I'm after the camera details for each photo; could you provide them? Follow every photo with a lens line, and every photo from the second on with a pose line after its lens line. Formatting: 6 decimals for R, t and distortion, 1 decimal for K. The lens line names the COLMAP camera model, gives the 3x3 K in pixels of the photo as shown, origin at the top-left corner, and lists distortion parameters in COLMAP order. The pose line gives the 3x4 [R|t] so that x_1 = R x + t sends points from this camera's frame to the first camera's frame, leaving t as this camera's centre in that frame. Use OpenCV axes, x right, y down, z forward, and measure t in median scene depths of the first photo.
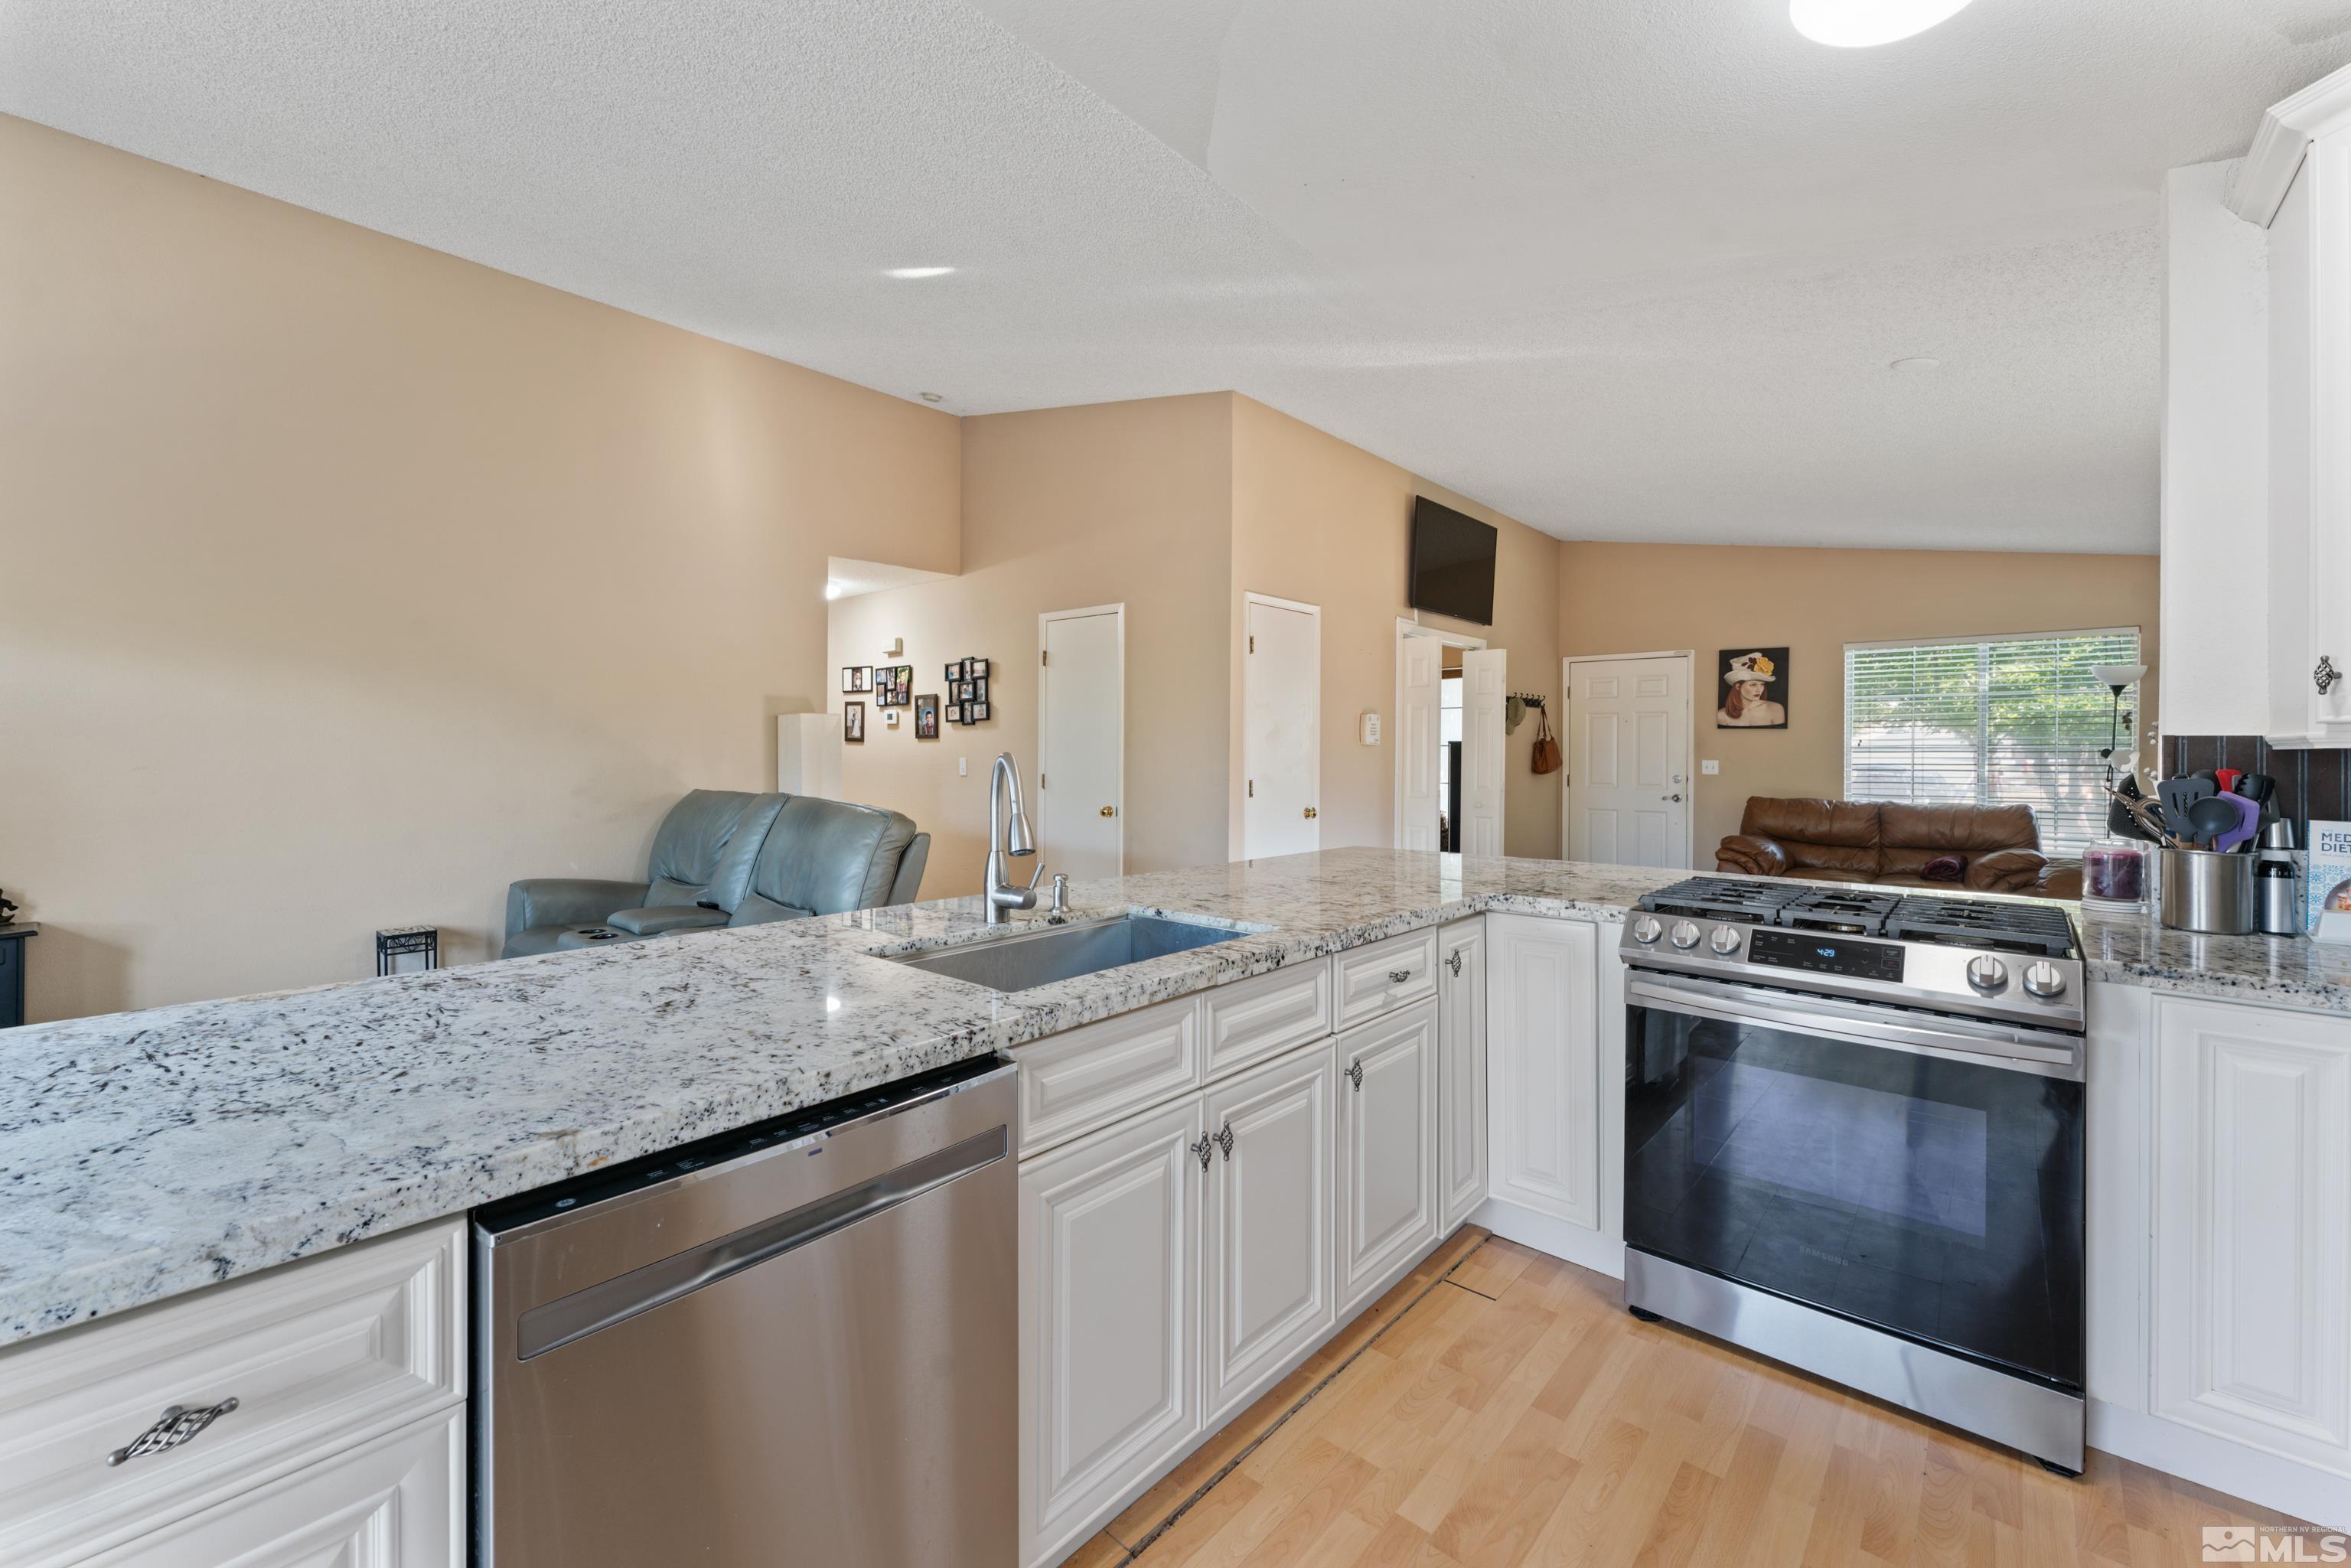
lens RADIAL K [[960.0, 0, 1156.8], [0, 960.0, 747.2], [0, 0, 1]] dist [0.001744, -0.000232]
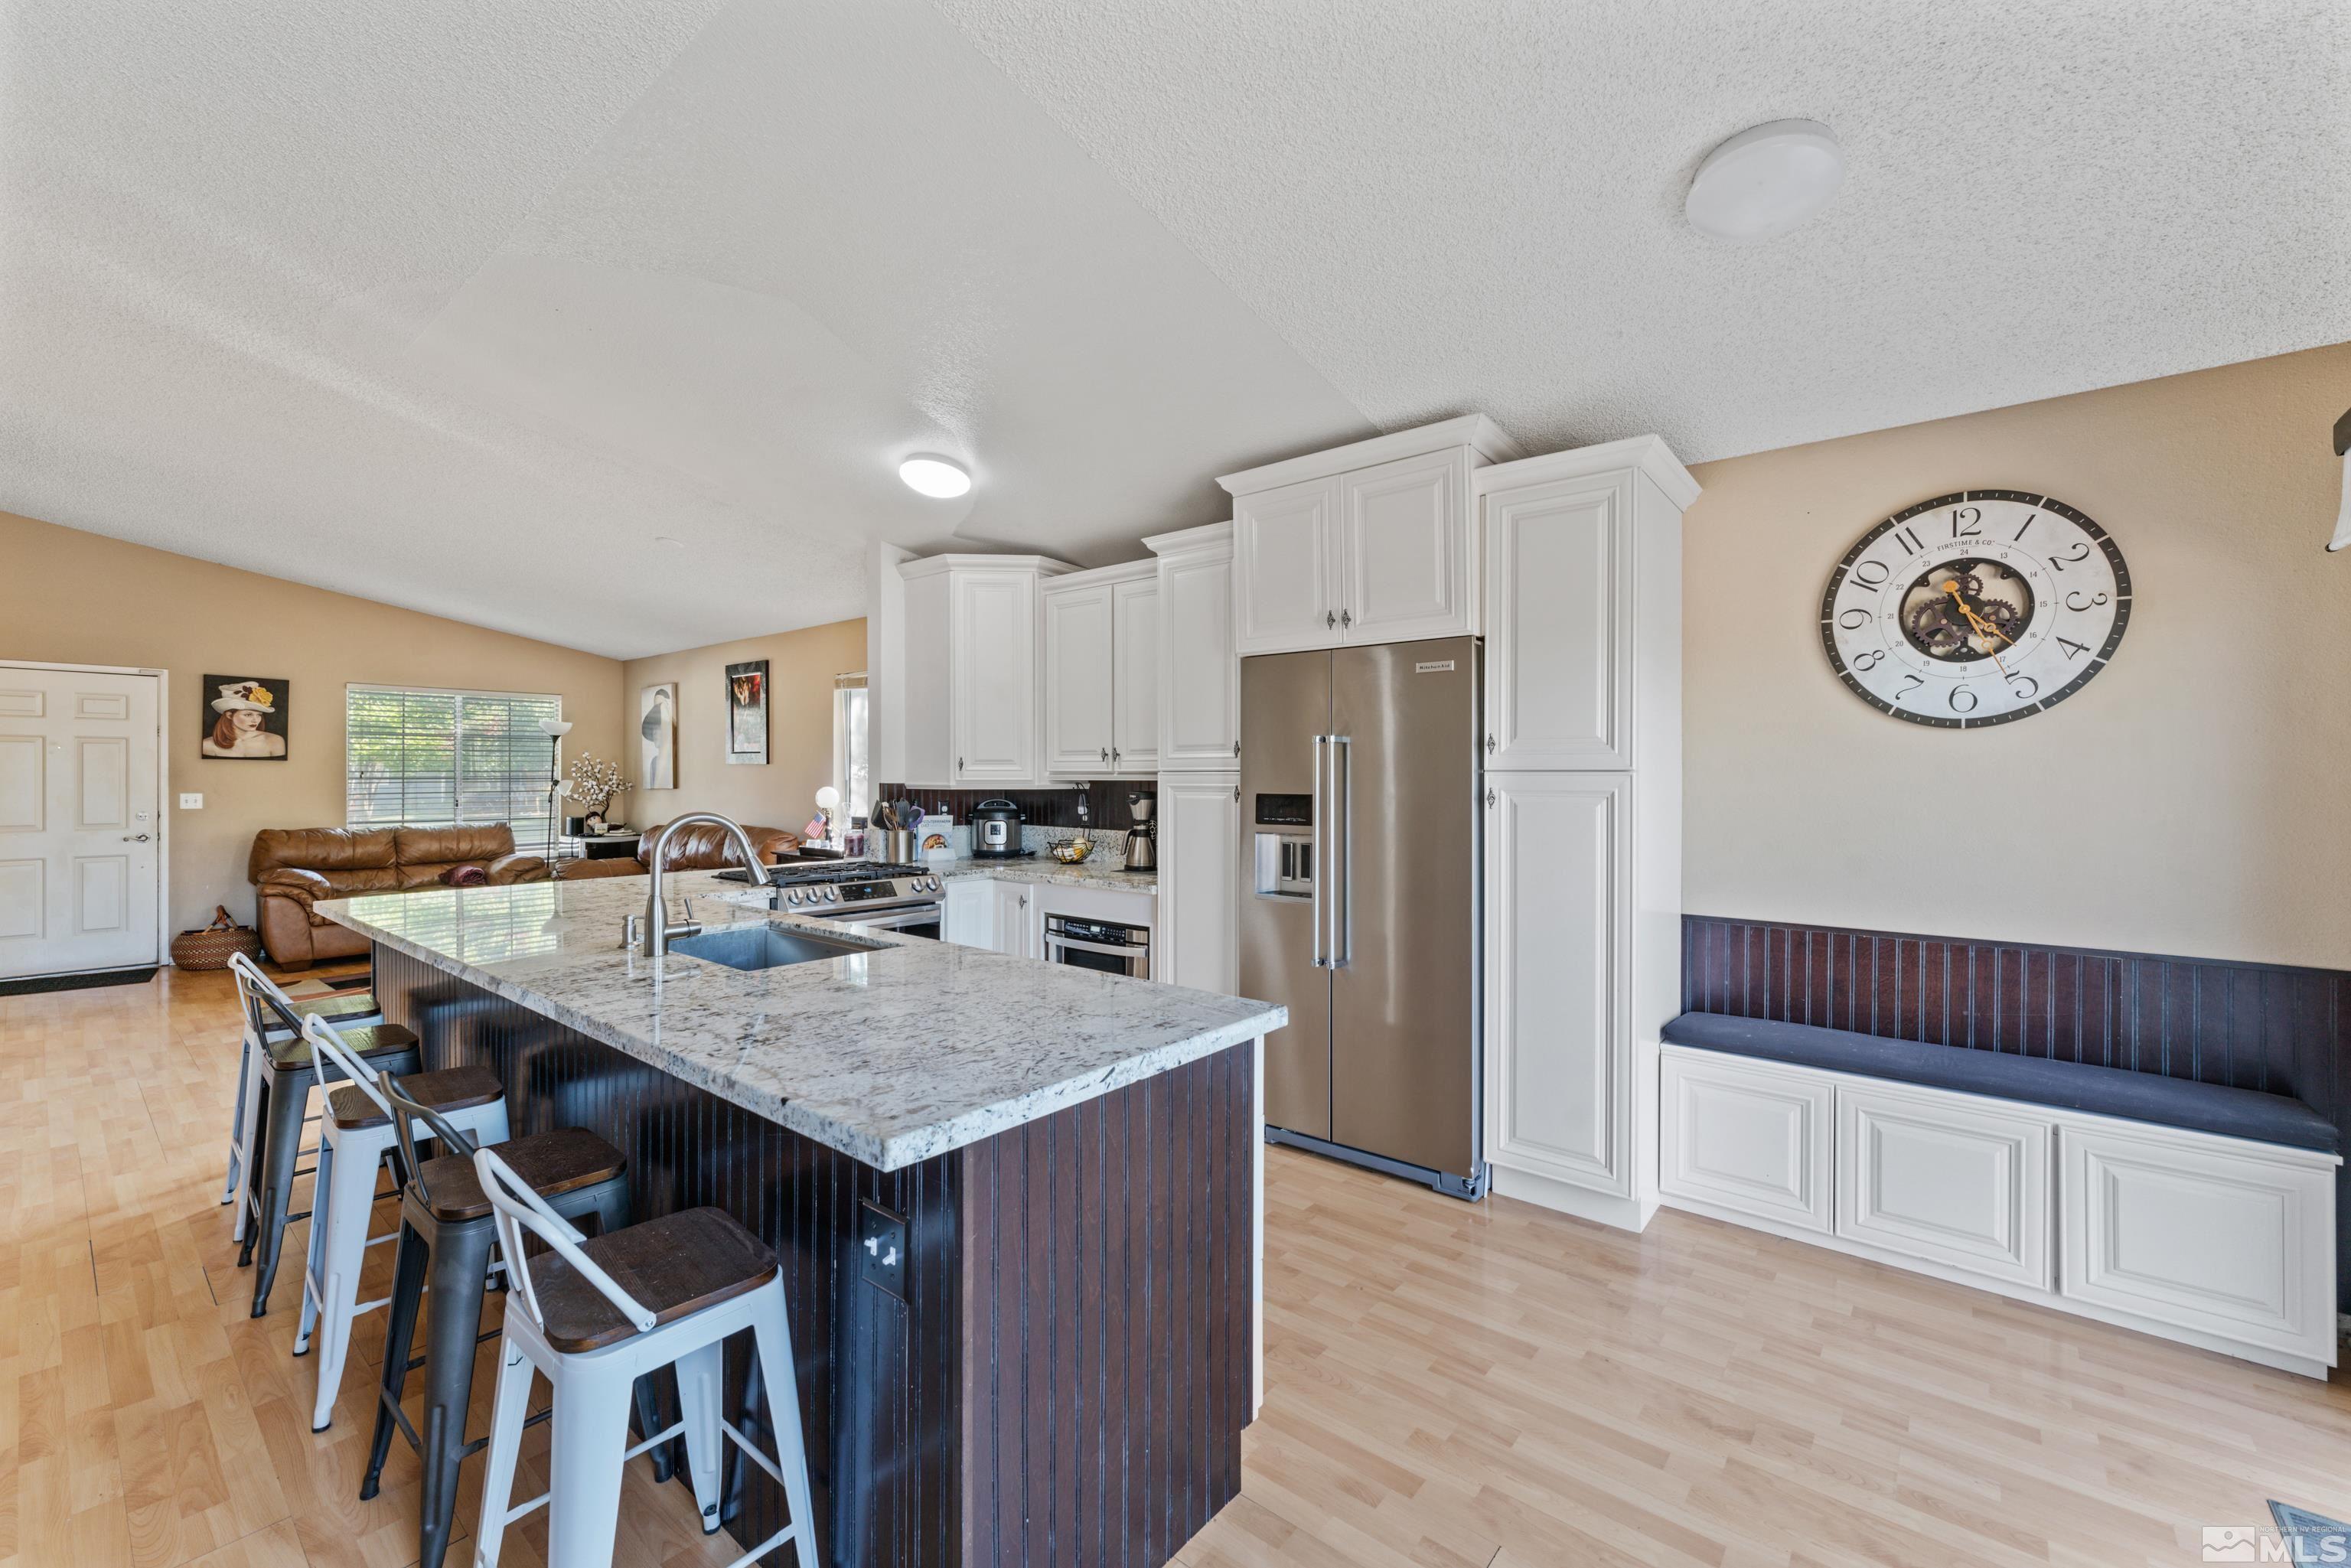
lens RADIAL K [[960.0, 0, 1155.7], [0, 960.0, 773.9], [0, 0, 1]] dist [0.001744, -0.000232]
pose [[-0.027710, -0.004727, 0.999605, -0.421401], [-0.004533, 0.999979, 0.004603, -0.015605], [-0.999606, -0.004403, -0.027731, 0.128668]]
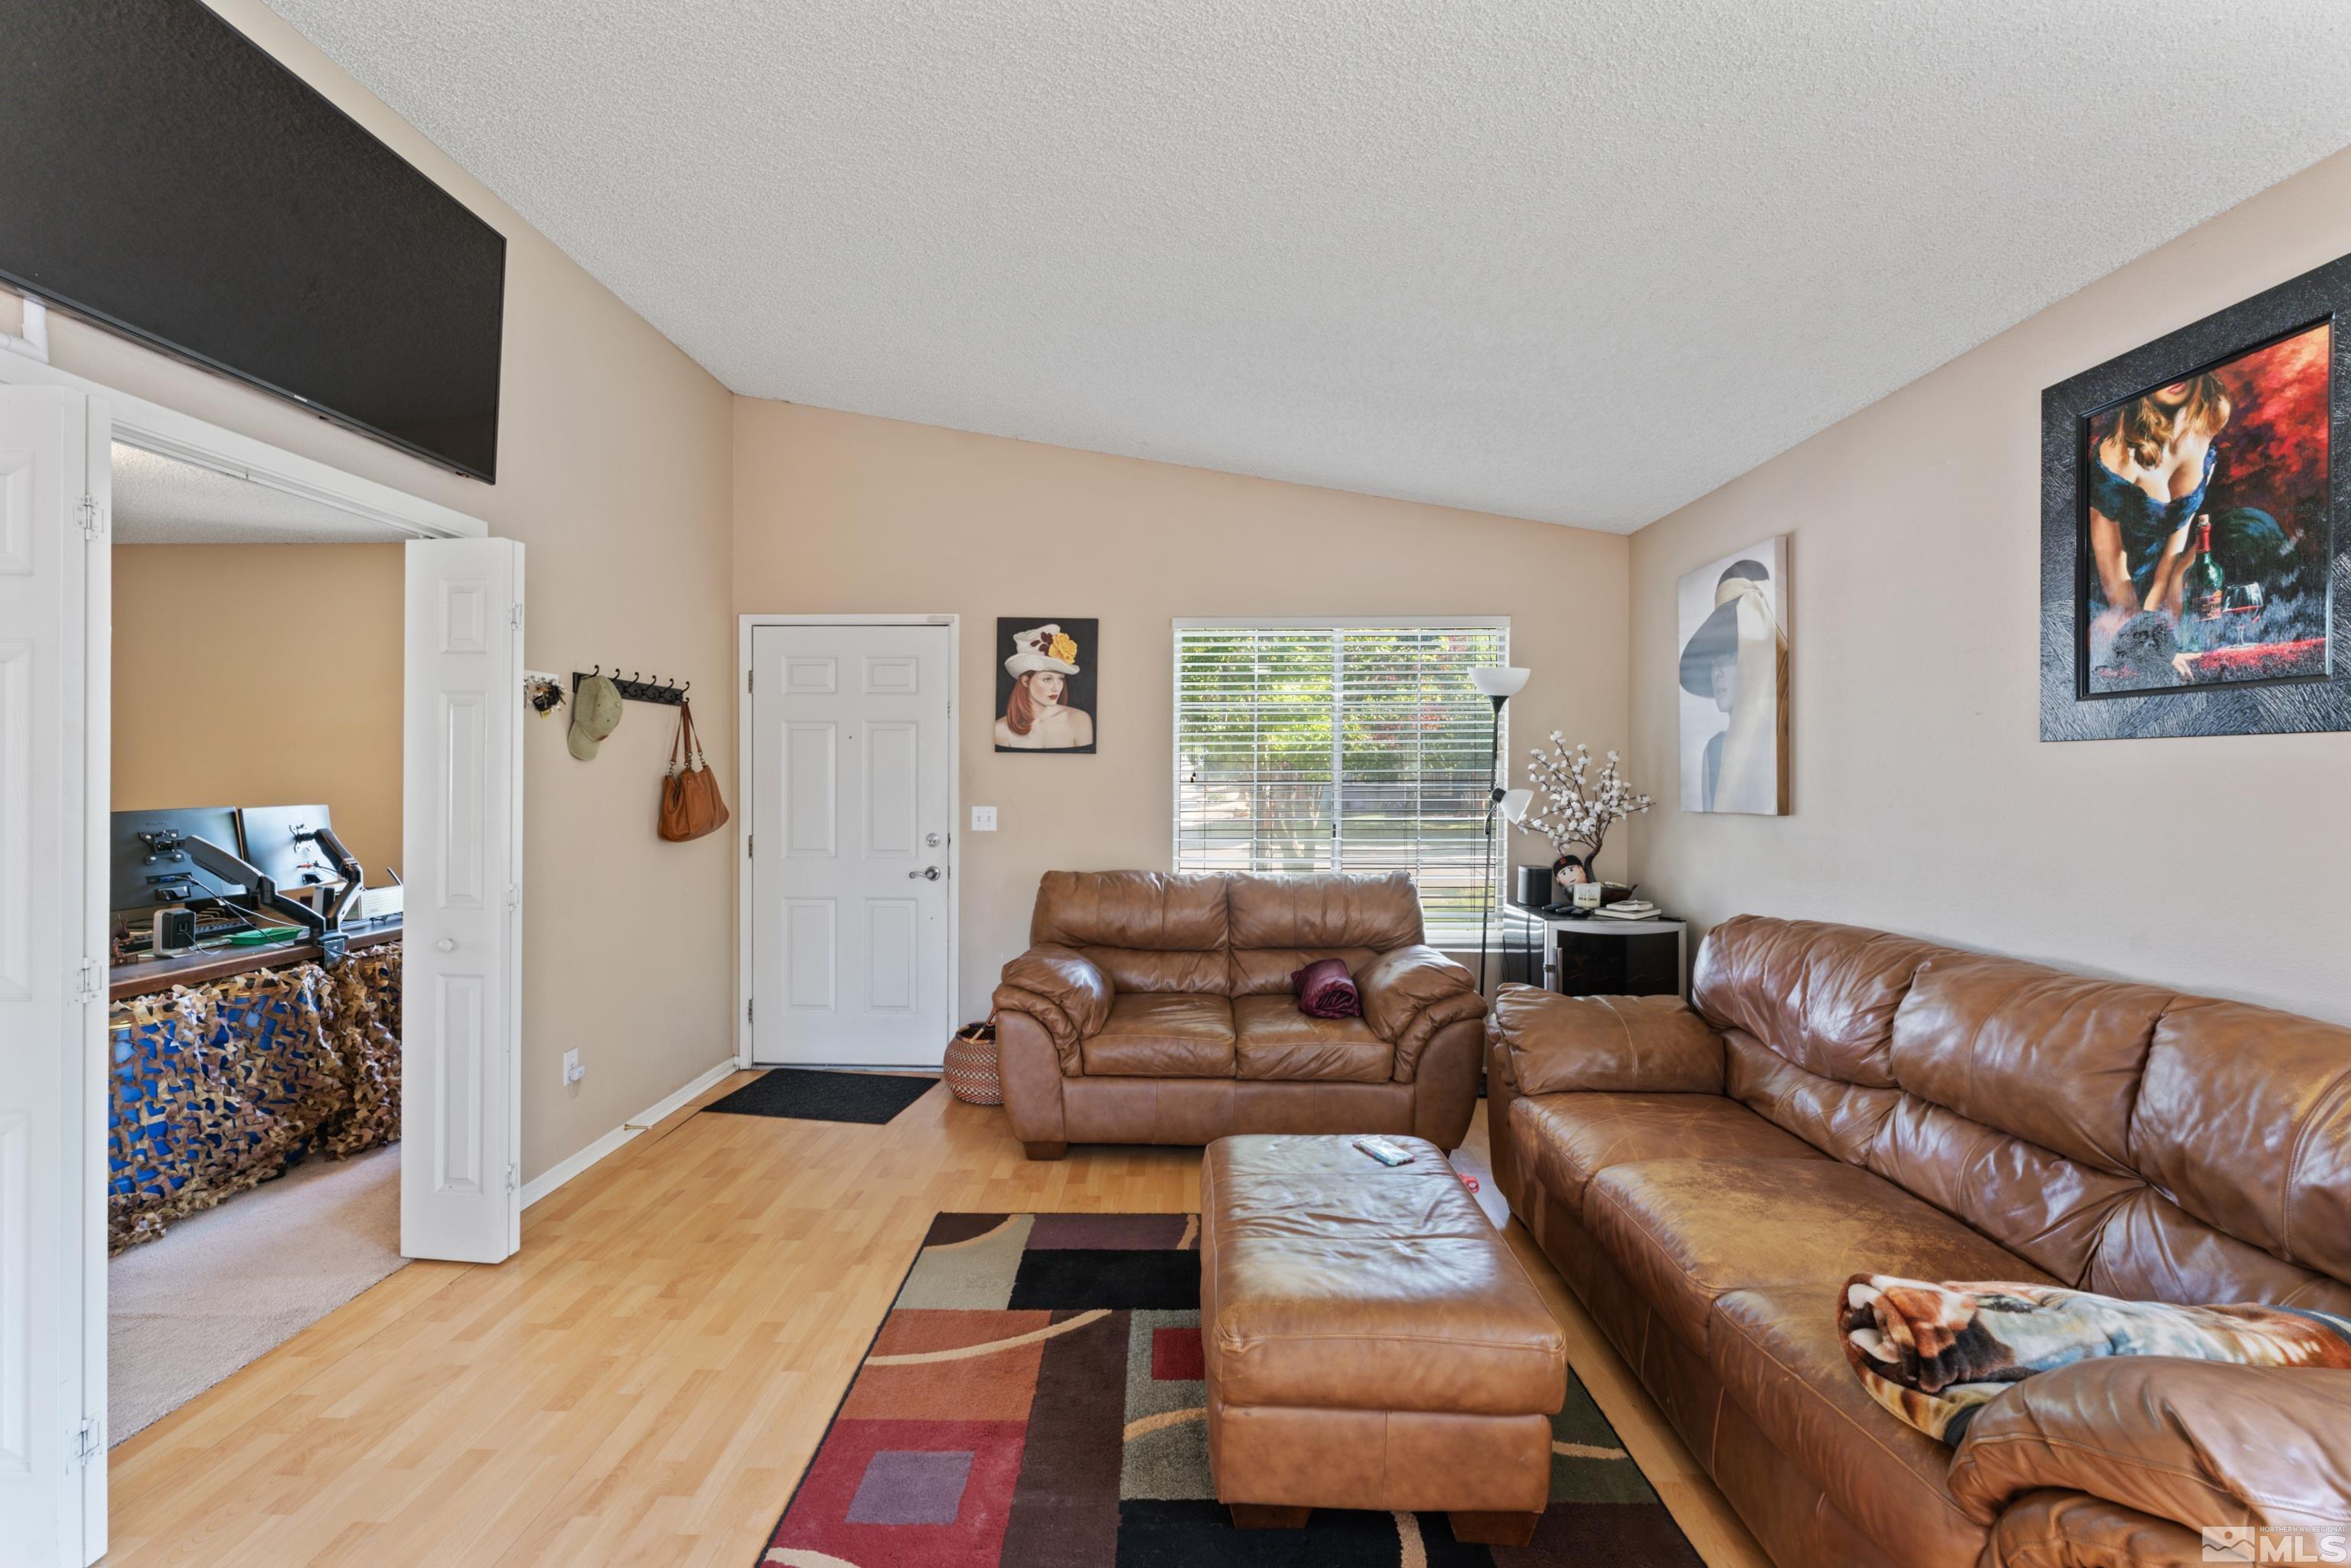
lens RADIAL K [[960.0, 0, 1158.9], [0, 960.0, 783.4], [0, 0, 1]] dist [0.001744, -0.000232]
pose [[0.765560, -0.008593, 0.643307, 0.330844], [-0.000336, 0.999905, 0.013755, -0.009806], [-0.643364, -0.010747, 0.765485, 0.568902]]
